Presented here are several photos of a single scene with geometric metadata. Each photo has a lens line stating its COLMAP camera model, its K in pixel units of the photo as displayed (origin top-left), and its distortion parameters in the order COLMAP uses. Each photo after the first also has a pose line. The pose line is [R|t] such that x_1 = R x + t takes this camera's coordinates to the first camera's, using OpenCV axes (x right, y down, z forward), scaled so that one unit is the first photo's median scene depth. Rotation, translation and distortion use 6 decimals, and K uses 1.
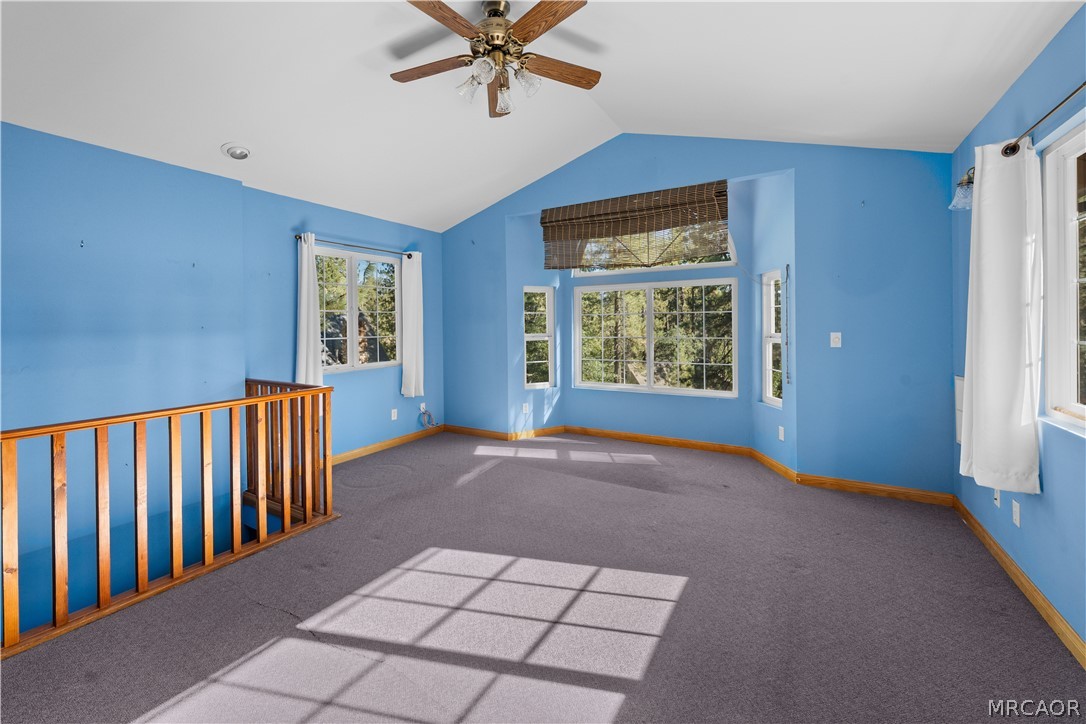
lens RADIAL K [[440.1, 0, 543.1], [0, 440.1, 327.4], [0, 0, 1]] dist [-0.000984, 0.000258]
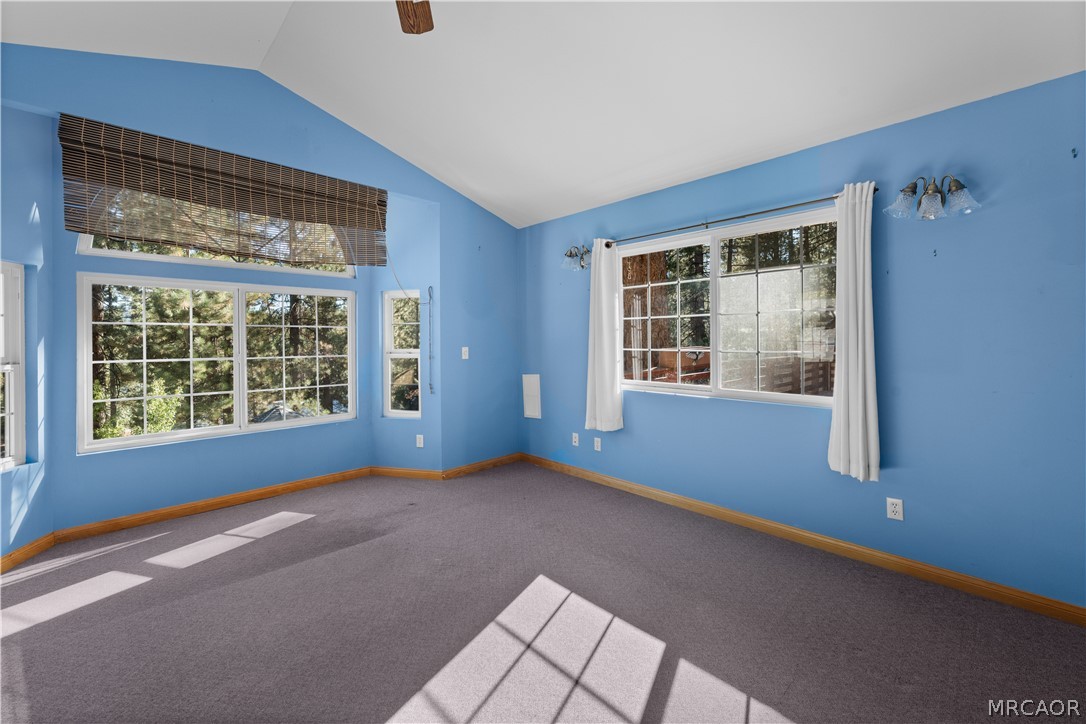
lens RADIAL K [[440.1, 0, 530.5], [0, 440.1, 338.4], [0, 0, 1]] dist [-0.000984, 0.000258]
pose [[0.277219, 0.012429, 0.960726, -0.490818], [0.008864, 0.999841, -0.015492, 0.008665], [-0.960766, 0.012811, 0.277064, 0.498890]]
